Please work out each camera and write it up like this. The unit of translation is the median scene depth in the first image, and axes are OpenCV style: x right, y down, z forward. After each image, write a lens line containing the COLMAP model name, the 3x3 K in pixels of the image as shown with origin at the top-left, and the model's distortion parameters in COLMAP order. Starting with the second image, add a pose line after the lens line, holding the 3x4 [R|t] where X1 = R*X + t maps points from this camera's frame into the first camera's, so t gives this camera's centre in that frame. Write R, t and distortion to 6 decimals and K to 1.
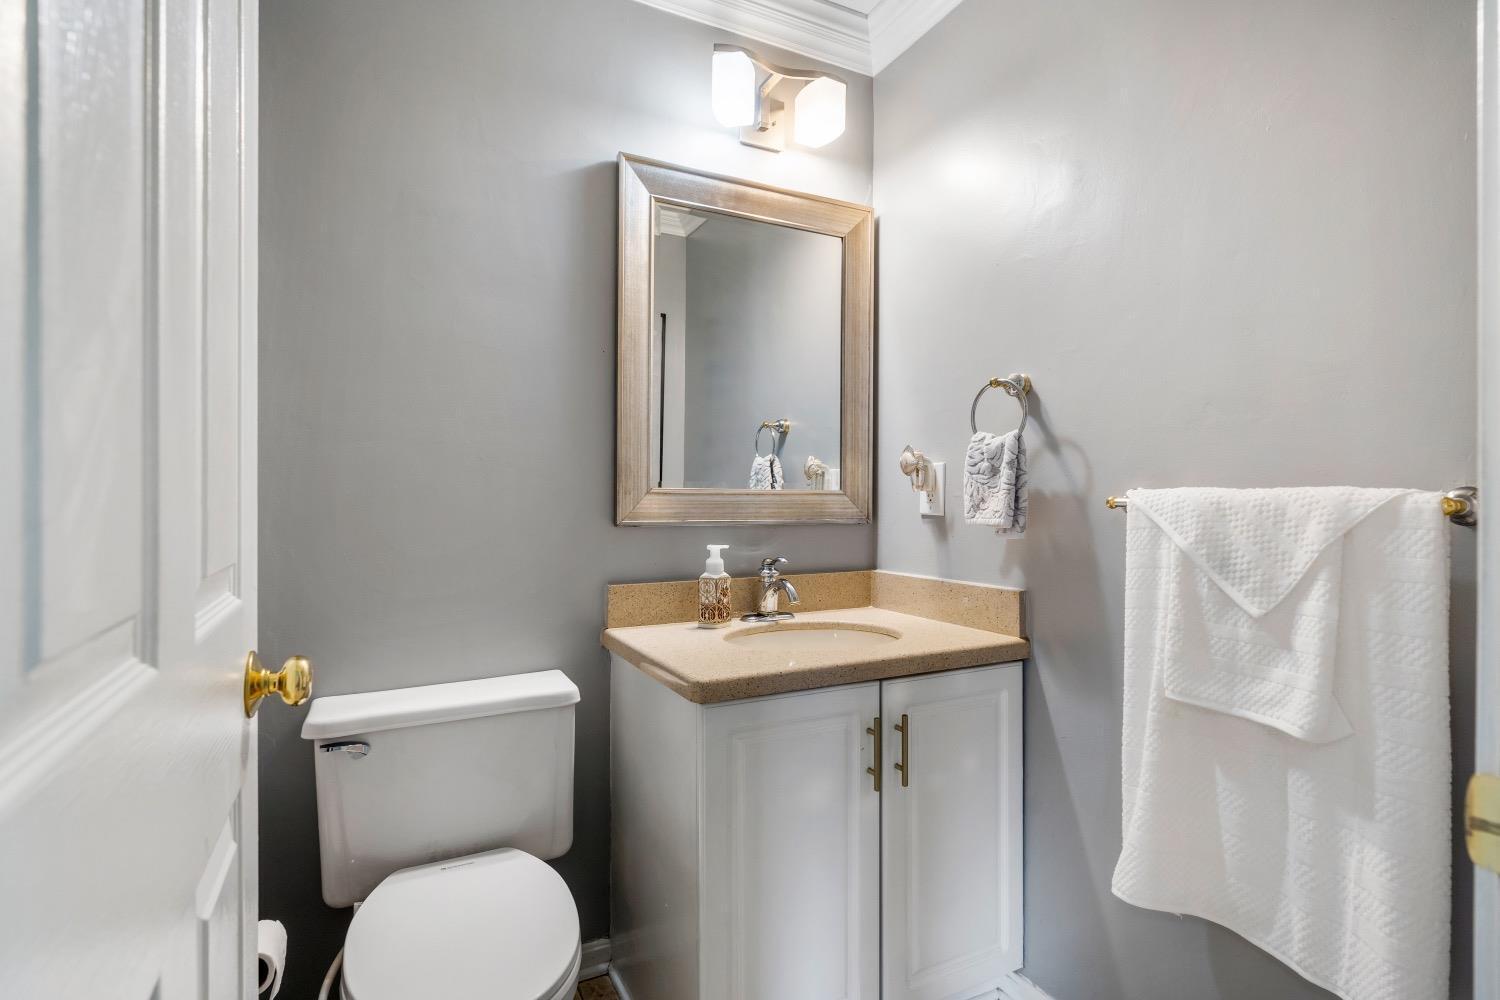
lens RADIAL K [[735.9, 0, 742.7], [0, 735.9, 498.9], [0, 0, 1]] dist [-0.006325, -0.000249]
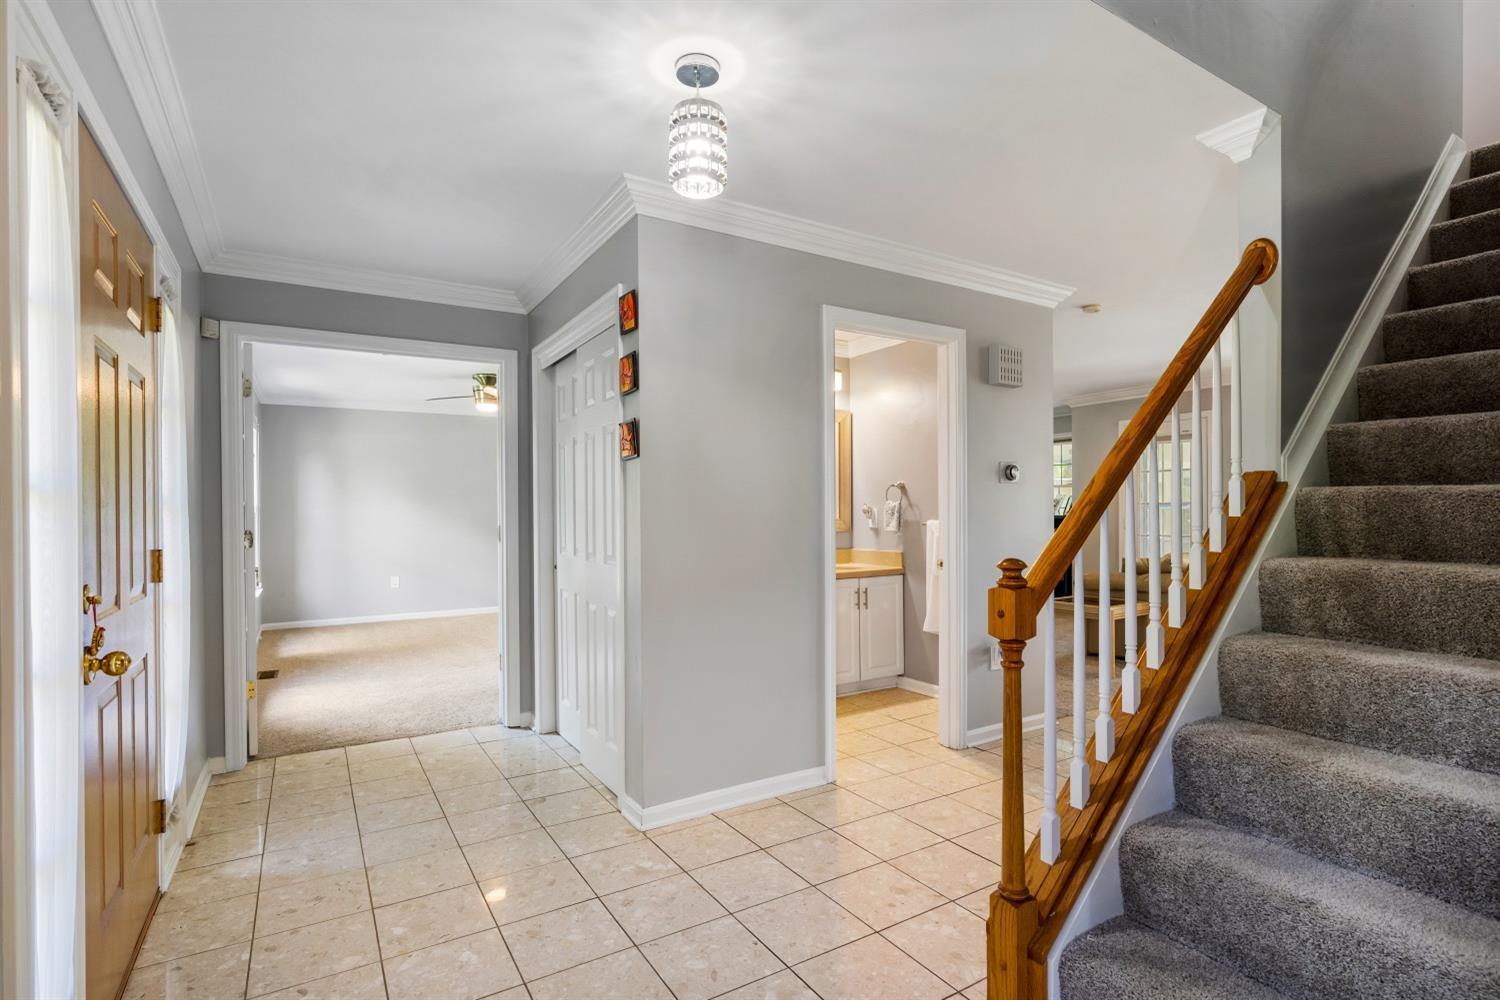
lens RADIAL K [[735.9, 0, 755.0], [0, 735.9, 507.5], [0, 0, 1]] dist [-0.006325, -0.000249]
pose [[0.995707, -0.010340, 0.091983, -0.527557], [0.011009, 0.999916, -0.006773, -0.048544], [-0.091905, 0.007756, 0.995738, -2.055044]]
